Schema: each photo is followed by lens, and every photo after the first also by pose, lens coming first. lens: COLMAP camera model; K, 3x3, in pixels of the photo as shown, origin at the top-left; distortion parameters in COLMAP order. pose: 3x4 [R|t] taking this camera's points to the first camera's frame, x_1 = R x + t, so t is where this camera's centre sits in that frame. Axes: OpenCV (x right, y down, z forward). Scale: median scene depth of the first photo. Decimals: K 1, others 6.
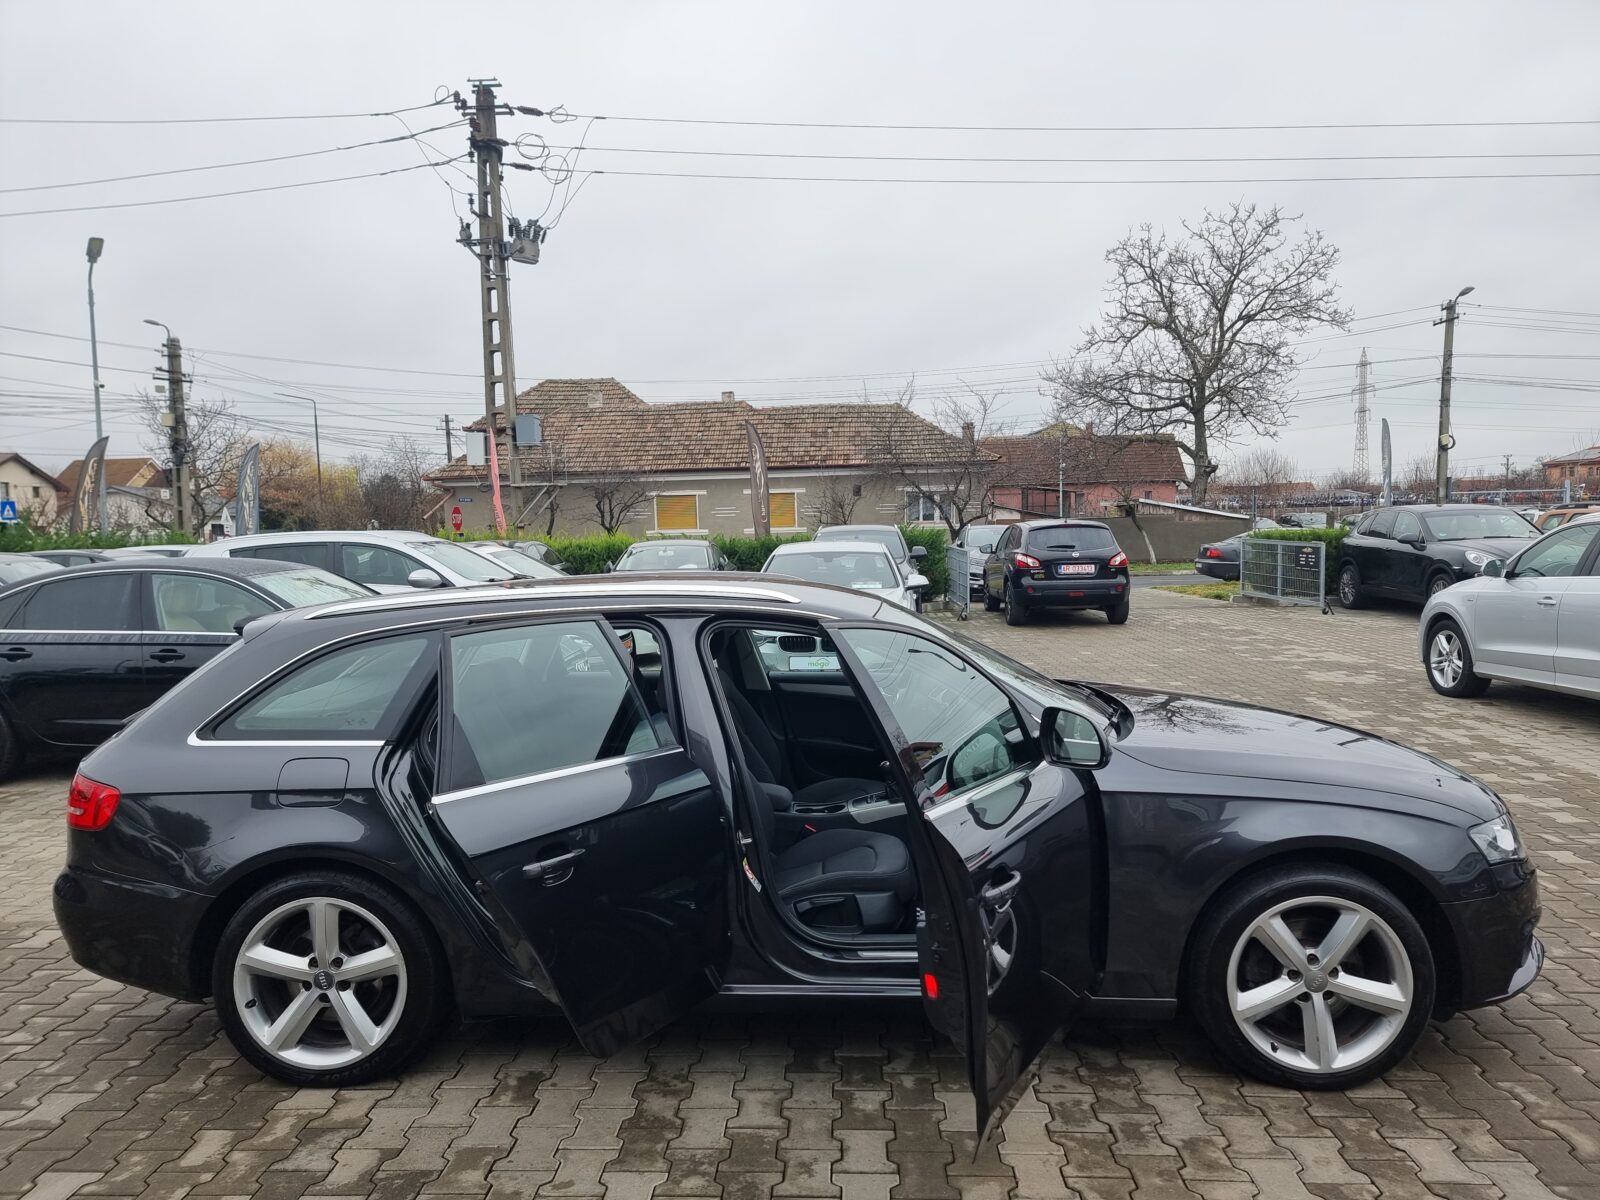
lens RADIAL K [[1111.1, 0, 786.6], [0, 1111.1, 596.6], [0, 0, 1]] dist [0.085141, -0.076357]
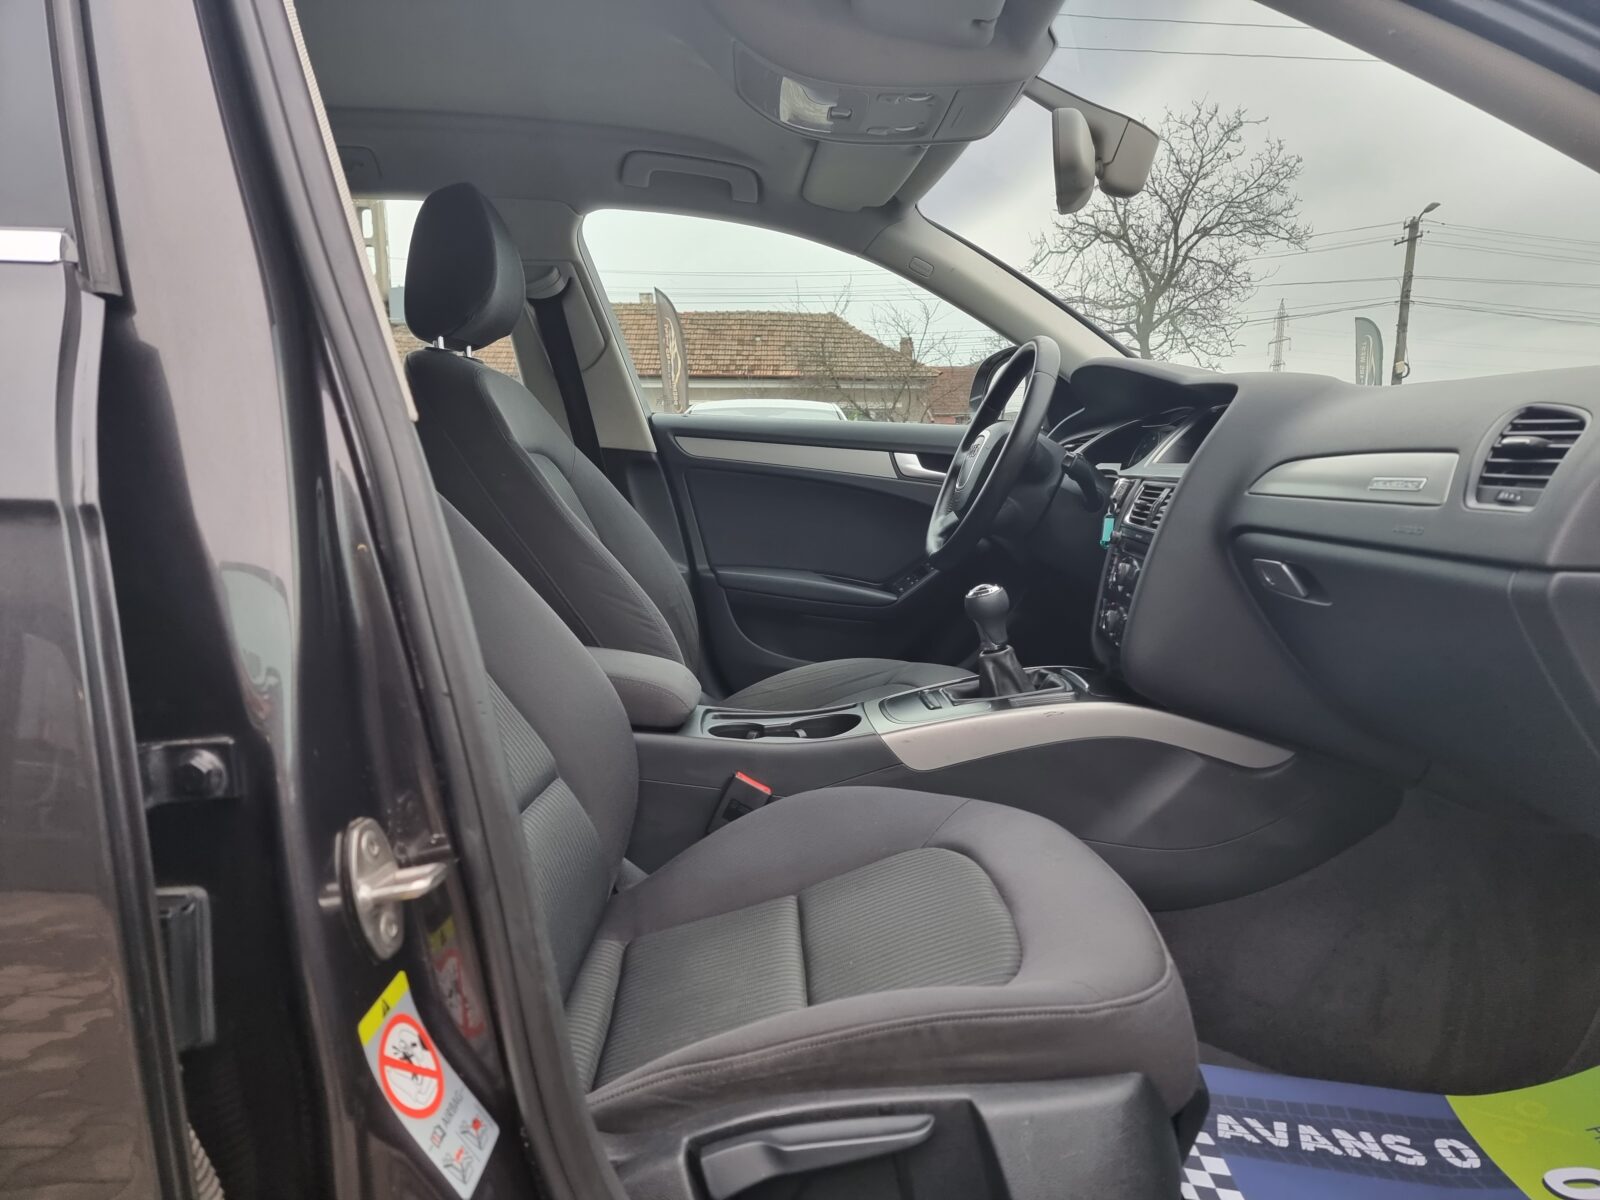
lens RADIAL K [[1102.3, 0, 809.8], [0, 1102.3, 601.9], [0, 0, 1]] dist [0.085923, -0.076960]
pose [[0.995648, 0.015225, 0.091943, 0.001151], [-0.020262, 0.998330, 0.054099, 0.021915], [-0.090965, -0.055727, 0.994294, 0.109146]]
